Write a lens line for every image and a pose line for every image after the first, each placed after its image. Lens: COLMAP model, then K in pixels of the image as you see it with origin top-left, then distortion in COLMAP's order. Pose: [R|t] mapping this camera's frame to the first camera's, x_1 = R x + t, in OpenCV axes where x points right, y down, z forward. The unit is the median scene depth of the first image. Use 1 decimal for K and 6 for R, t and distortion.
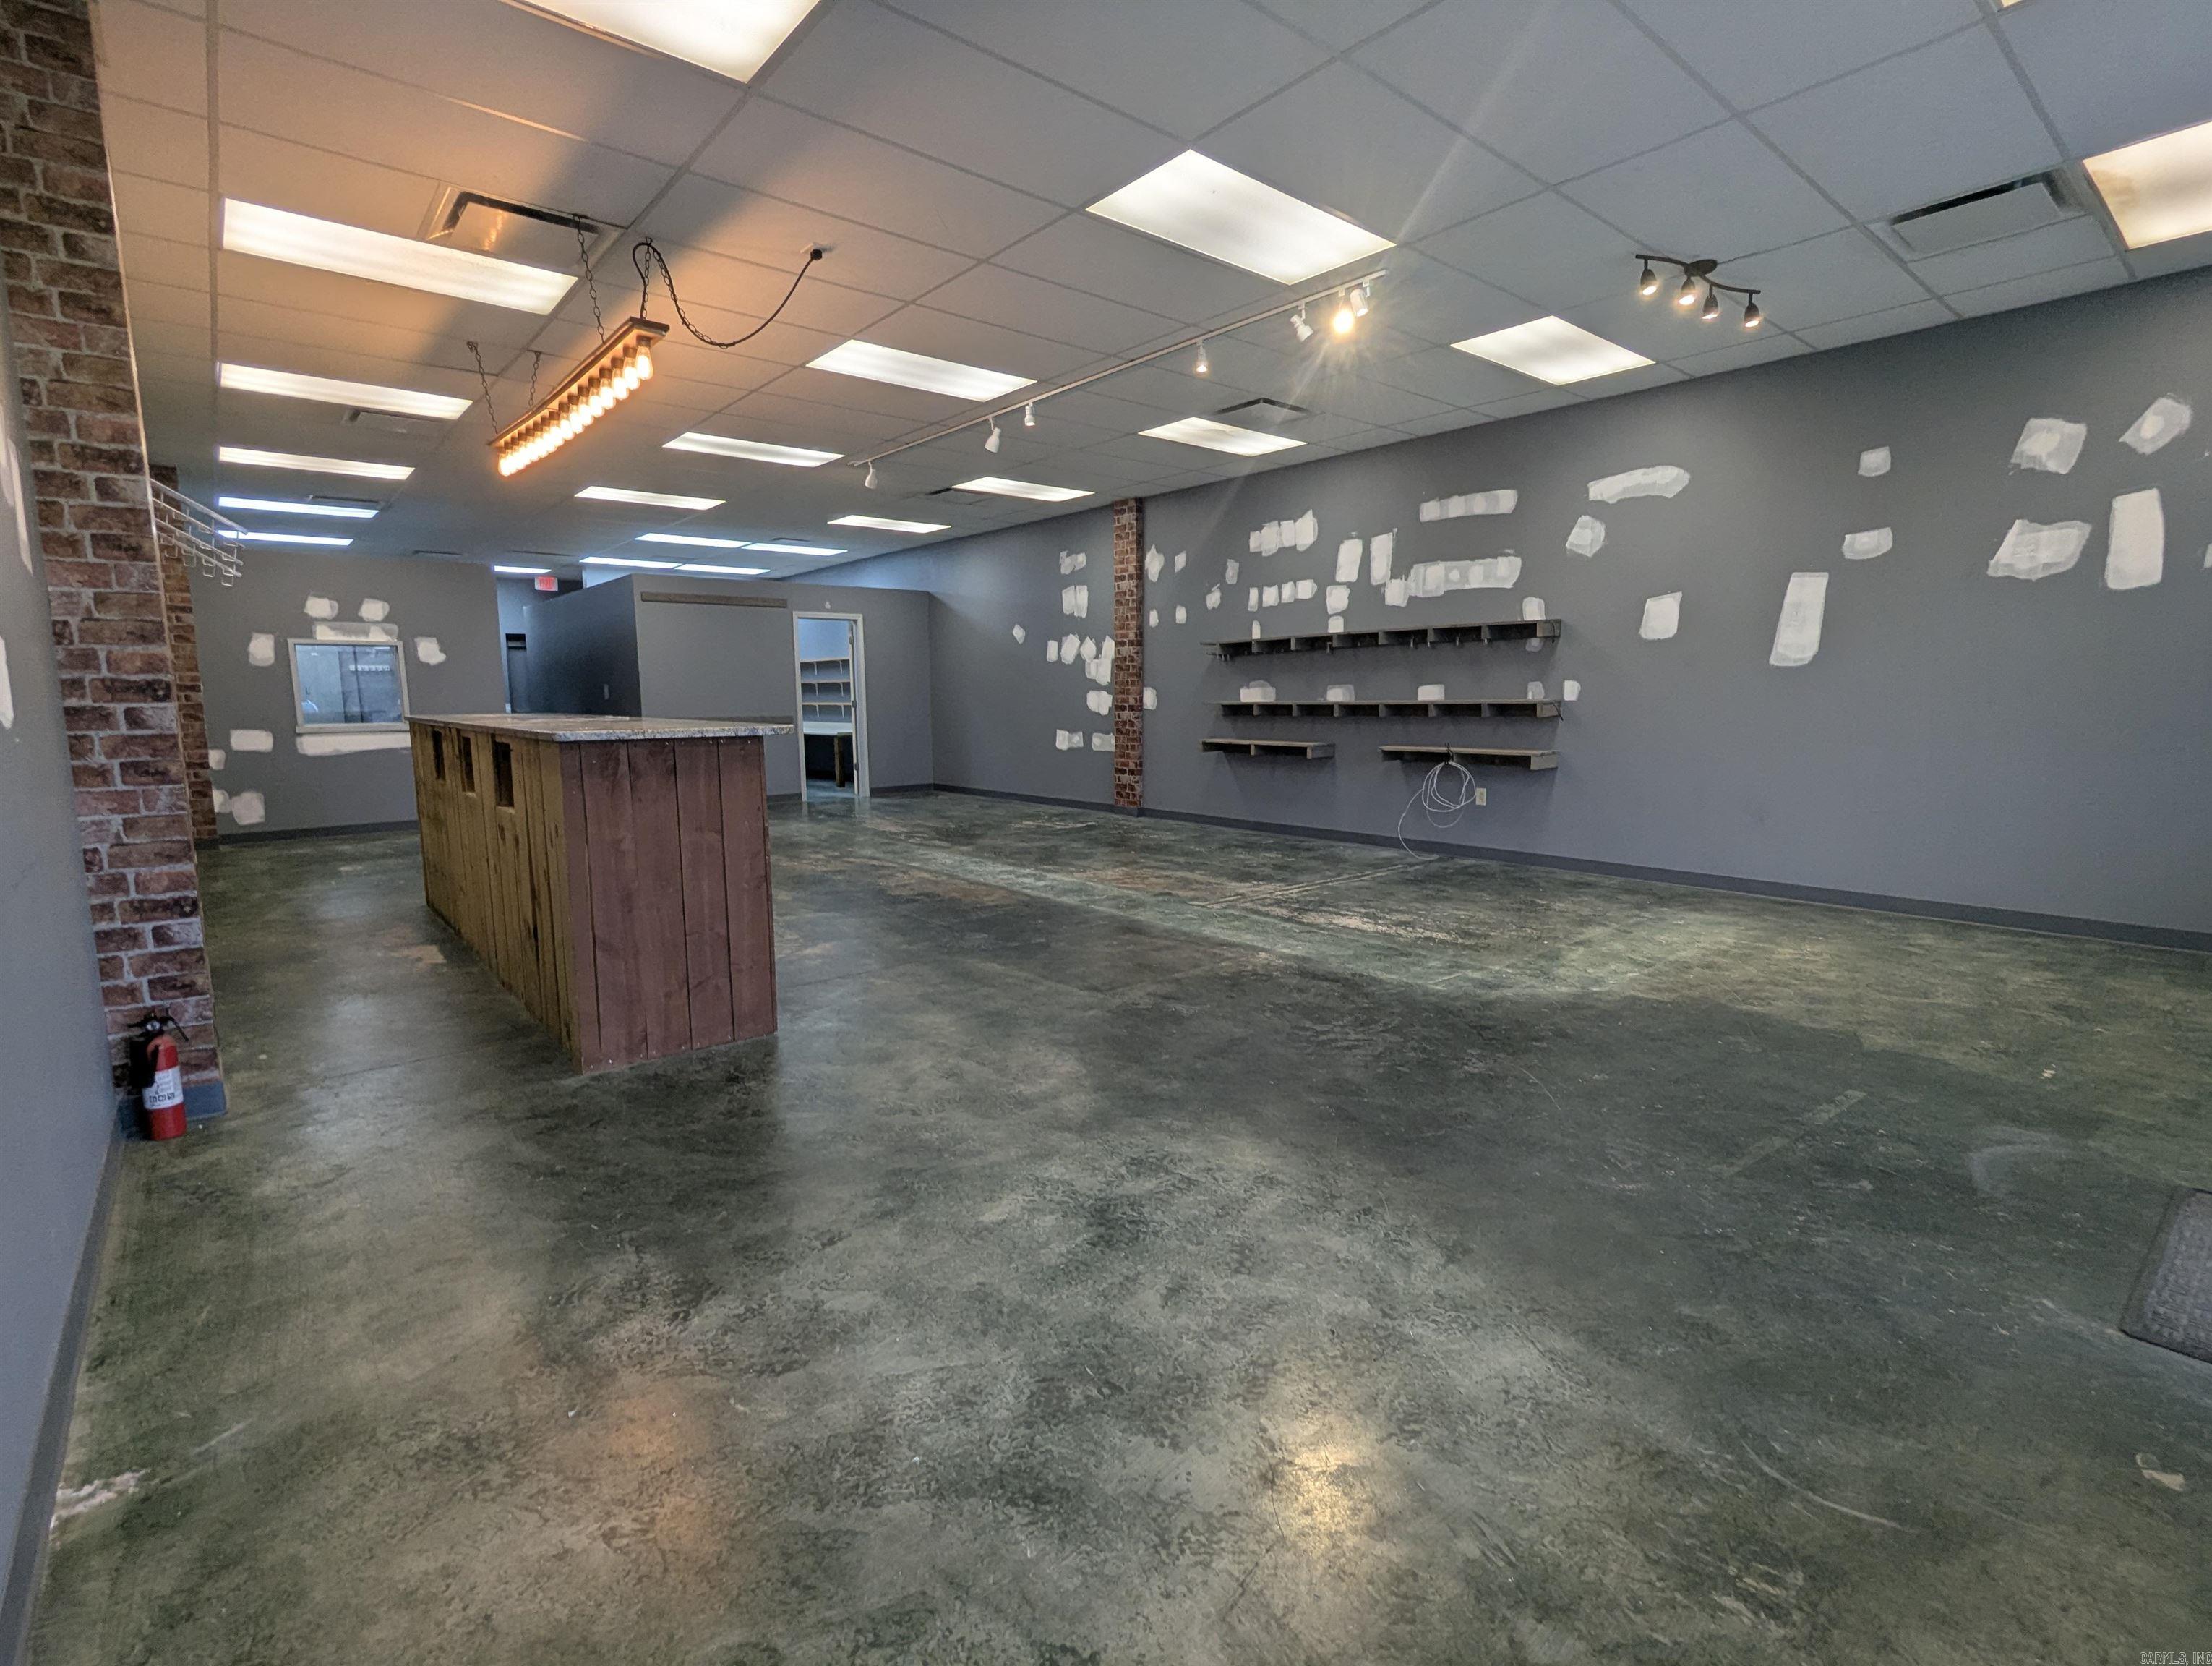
lens RADIAL K [[1045.1, 0, 1124.8], [0, 1045.1, 831.4], [0, 0, 1]] dist [-0.000129, -0.001947]
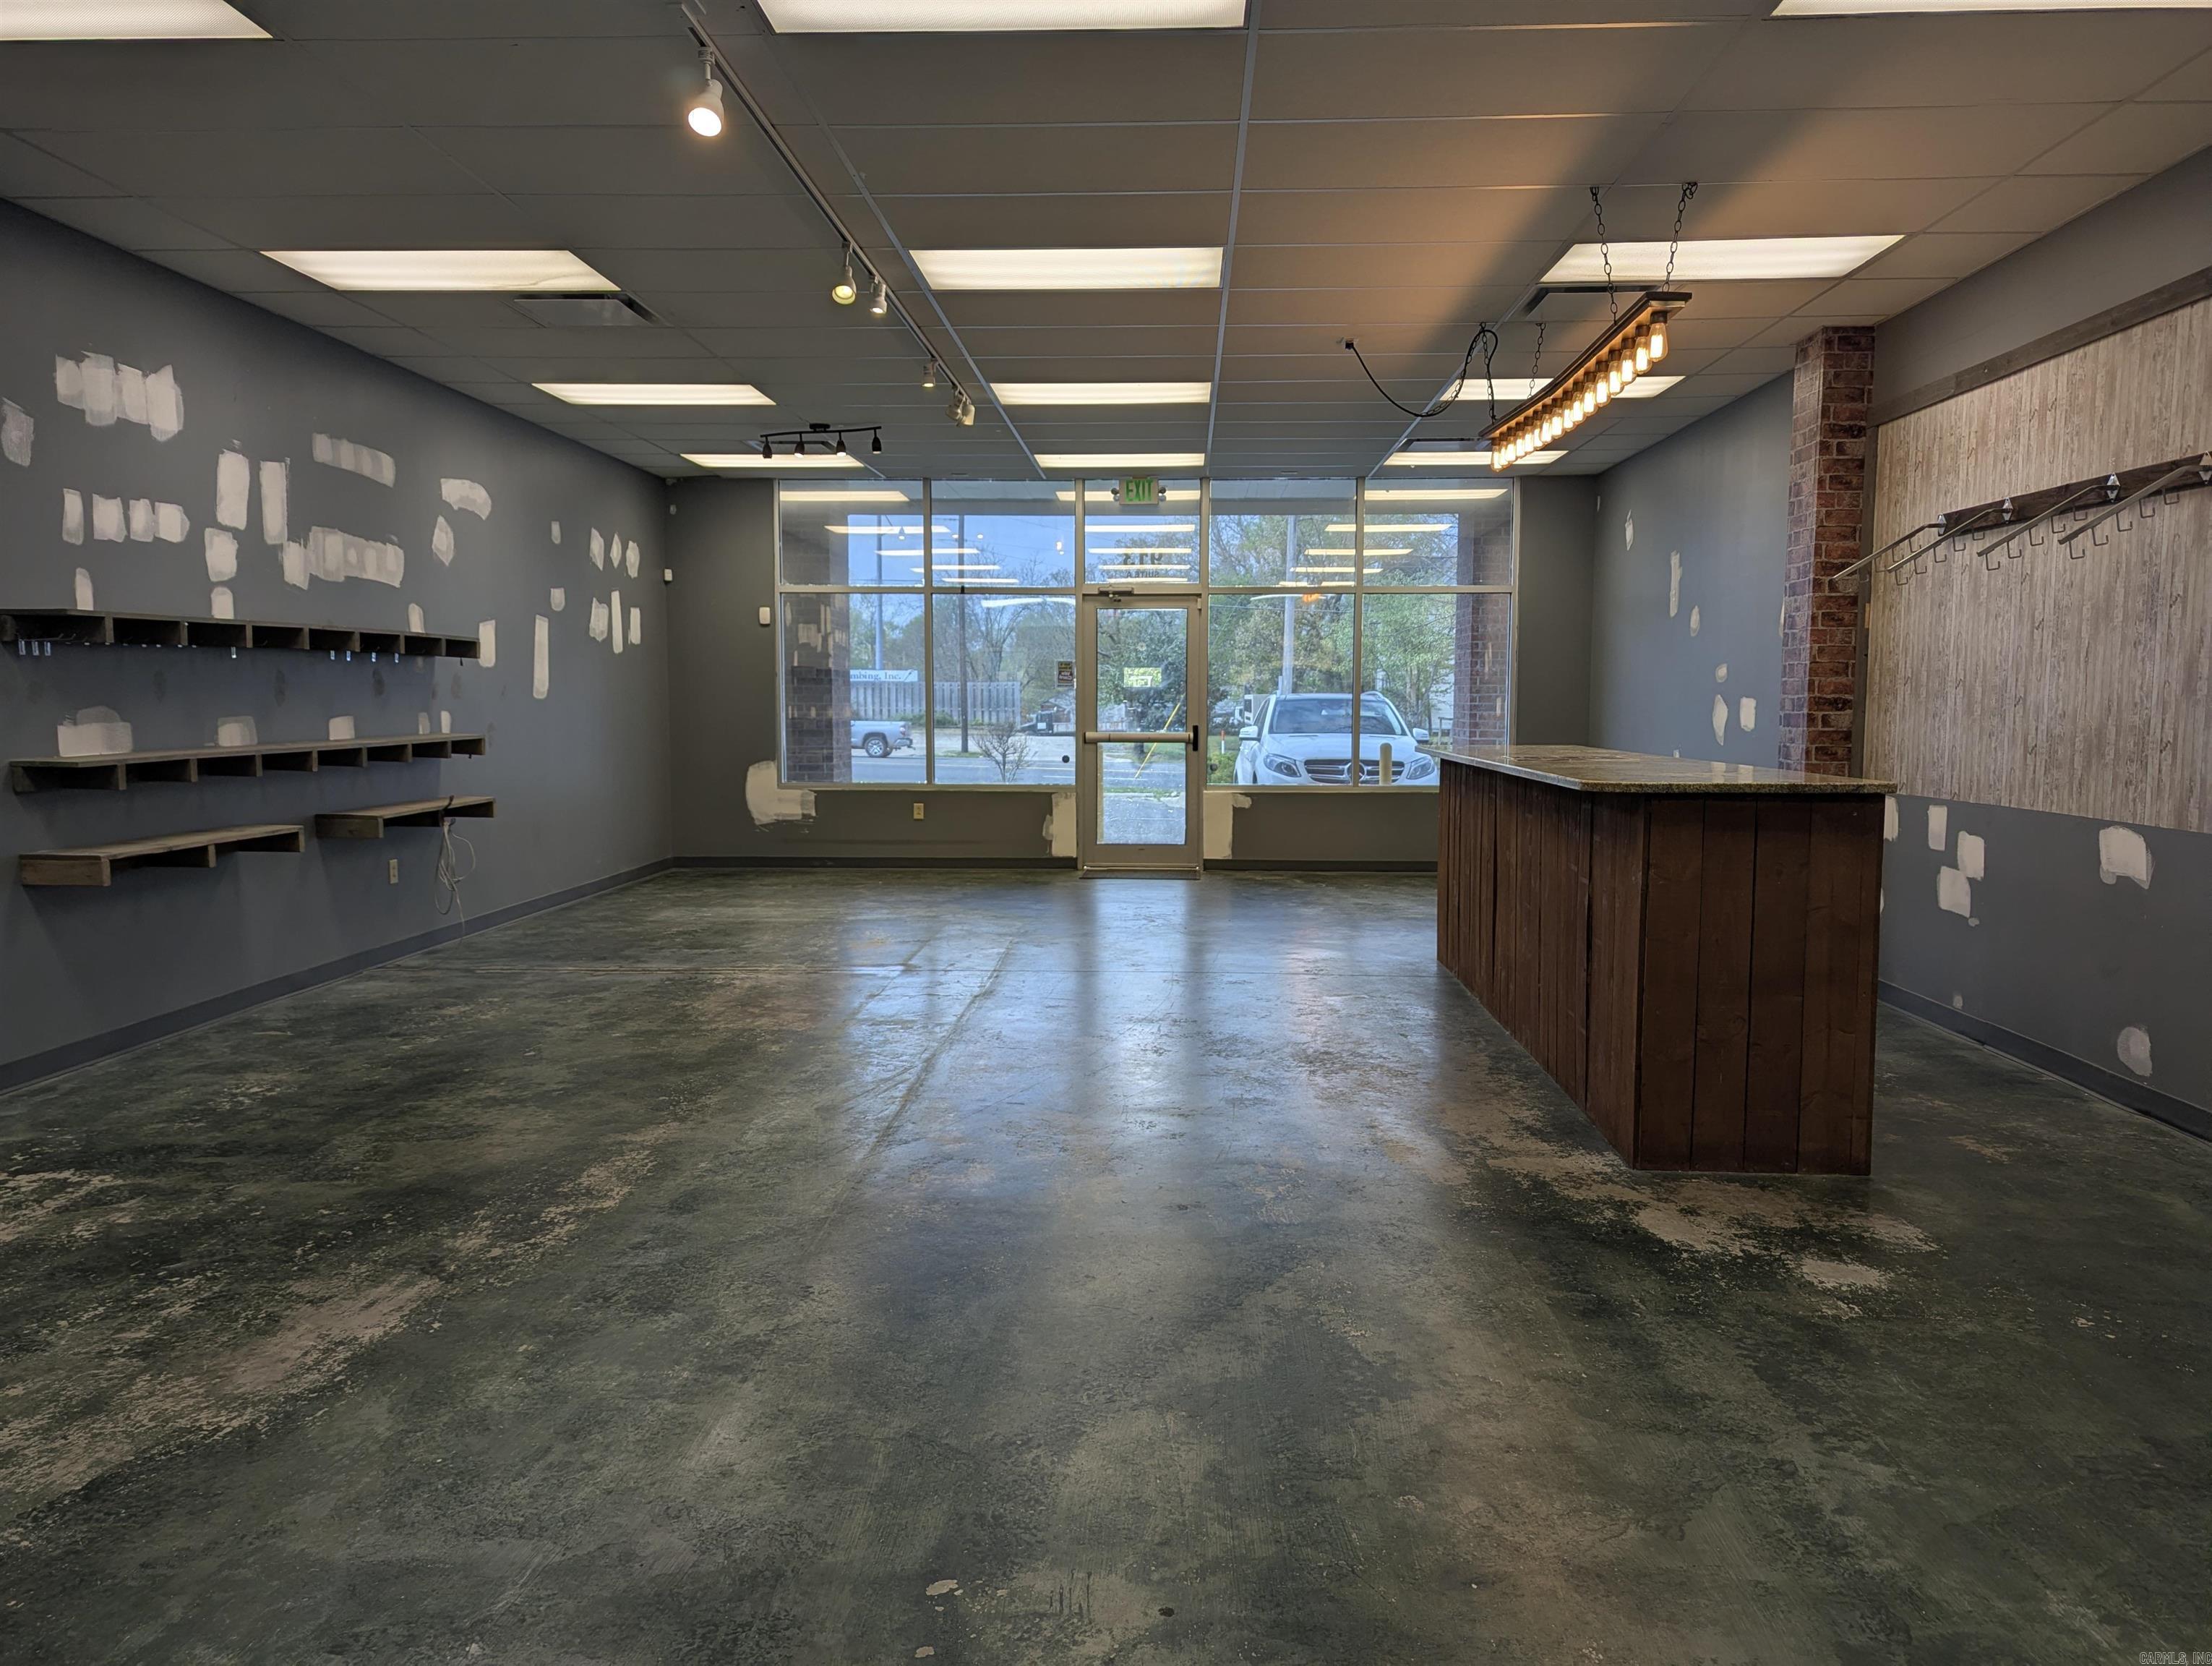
lens RADIAL K [[1544.6, 0, 1111.8], [0, 1544.6, 839.9], [0, 0, 1]] dist [-0.012546, -0.011259]
pose [[-0.732075, -0.055392, 0.678968, -0.735849], [0.093397, 0.979116, 0.180581, -0.198659], [-0.674791, 0.195612, -0.711613, 1.414849]]
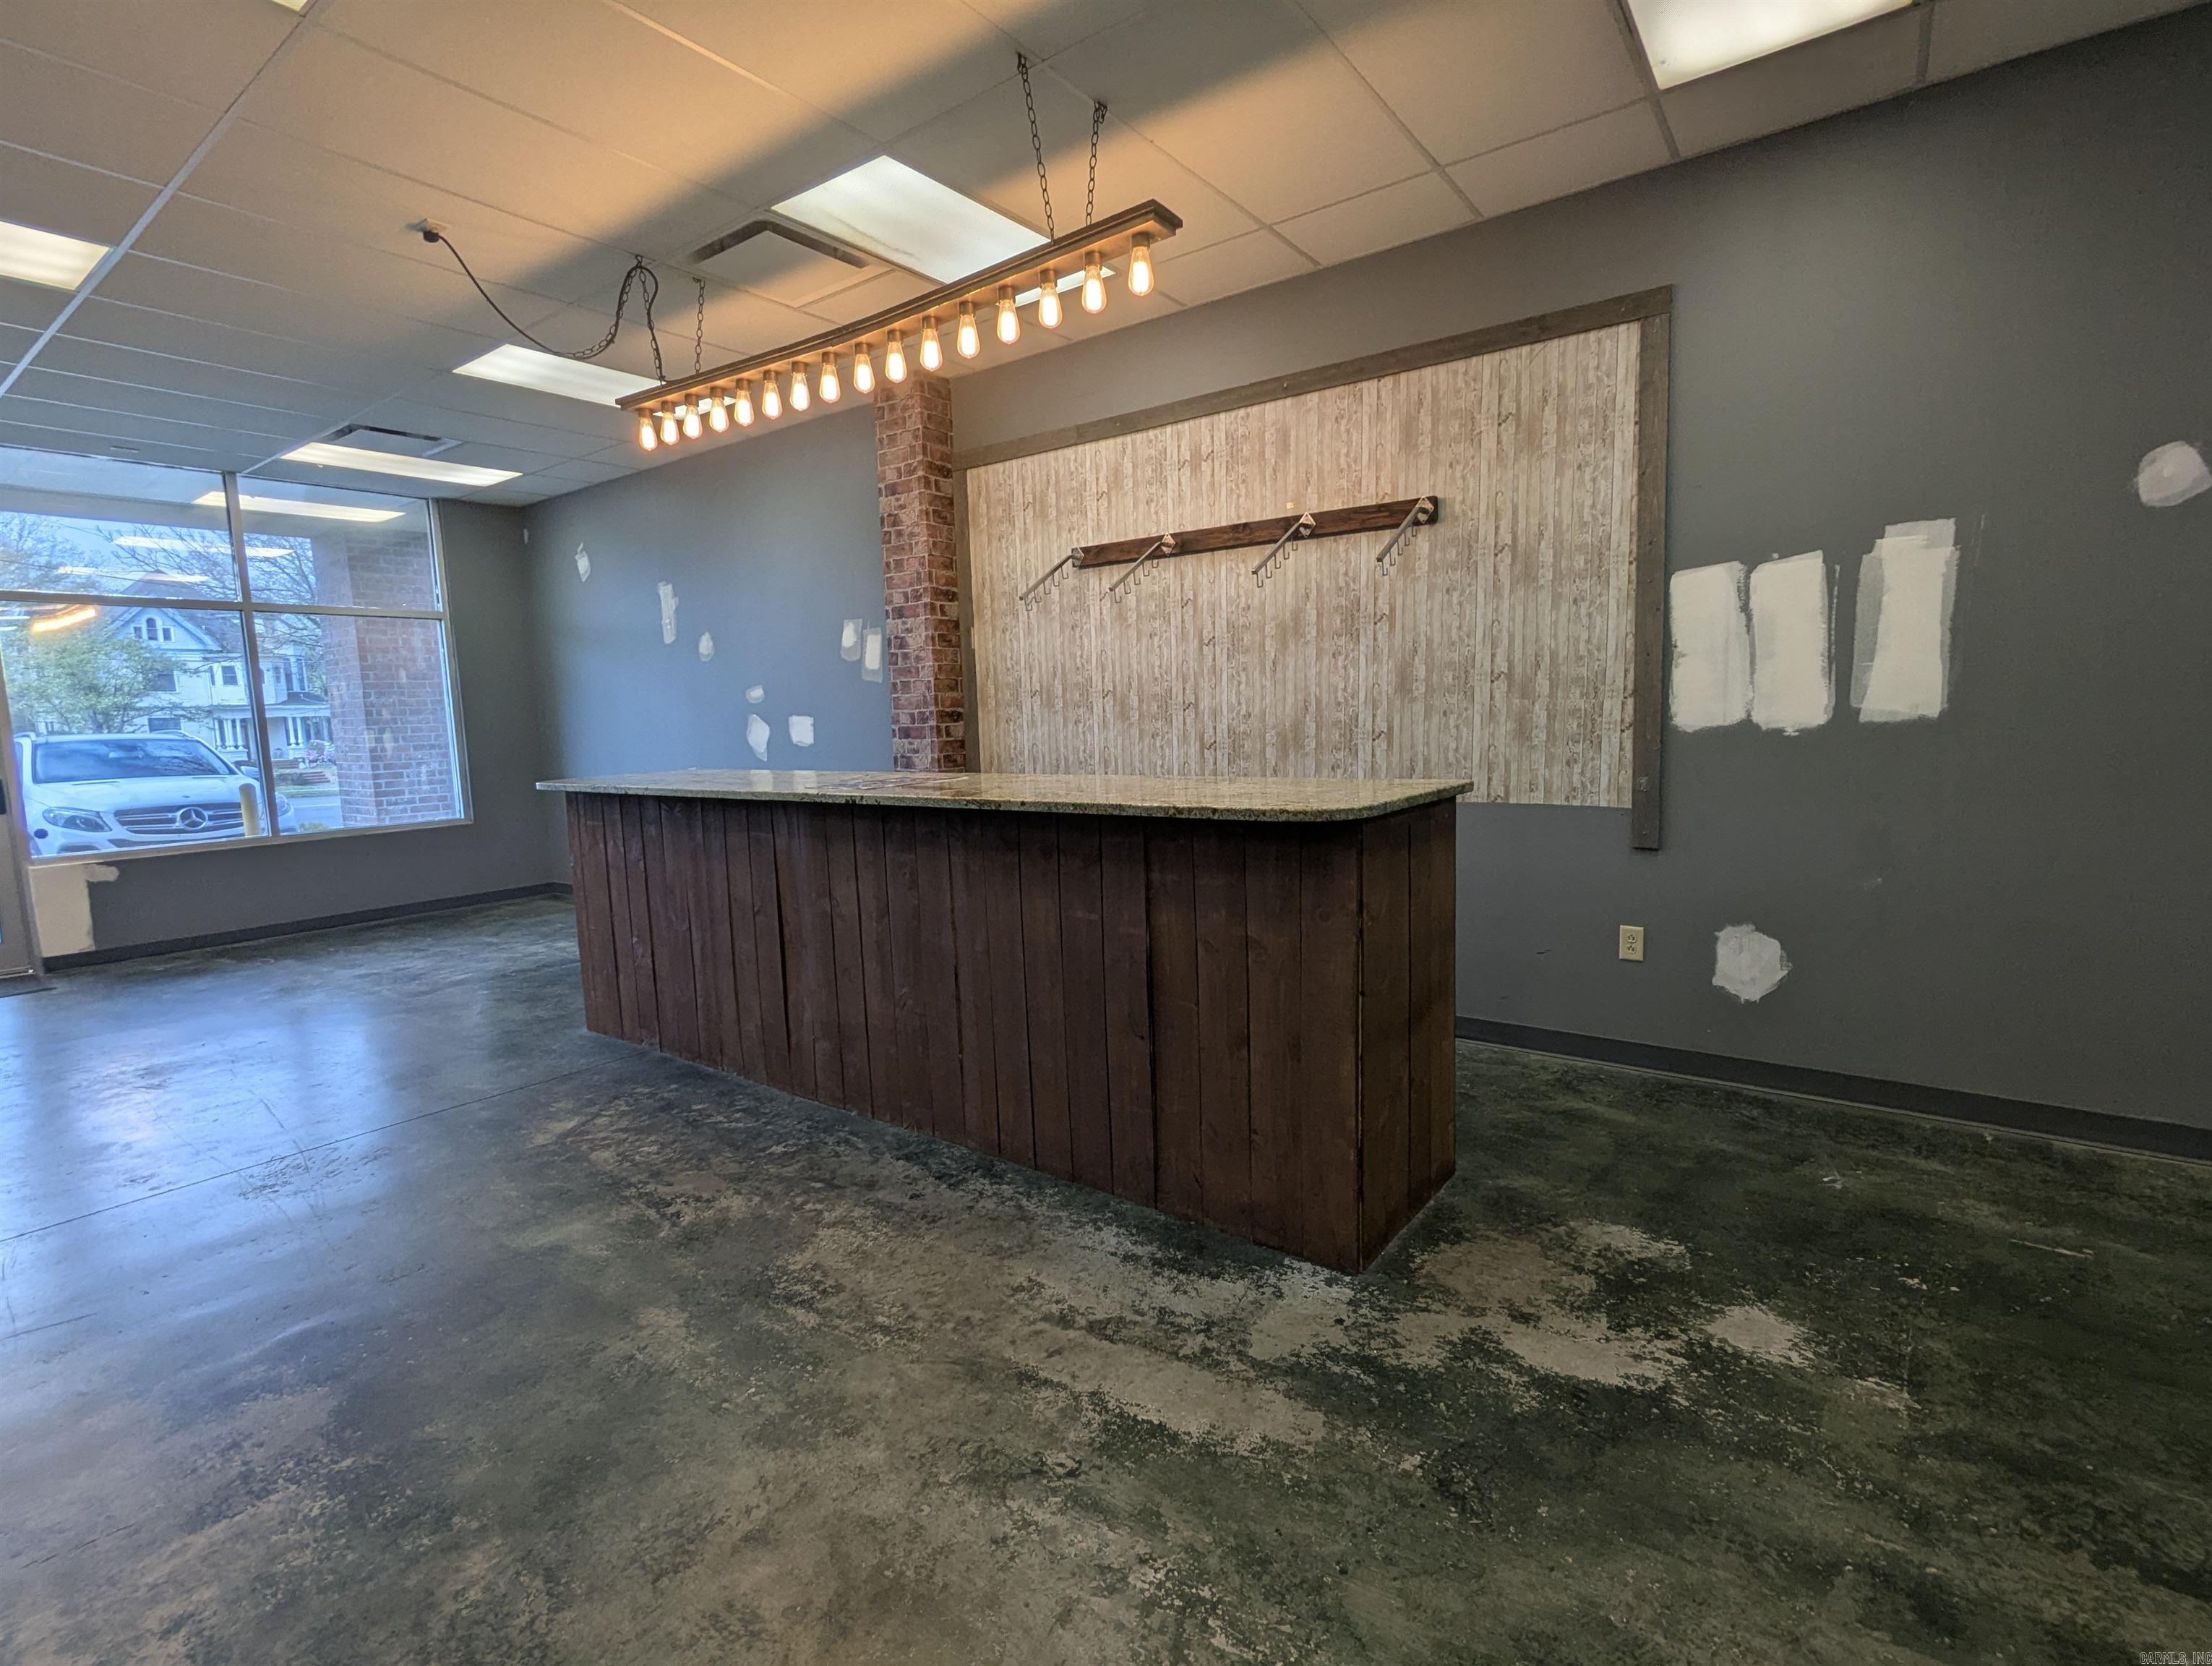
lens RADIAL K [[1045.1, 0, 1120.1], [0, 1045.1, 825.9], [0, 0, 1]] dist [-0.000129, -0.001947]
pose [[-0.972421, 0.063907, -0.224306, -0.356567], [0.008419, 0.970719, 0.240070, -0.166557], [0.233081, 0.231561, -0.944486, 1.147800]]
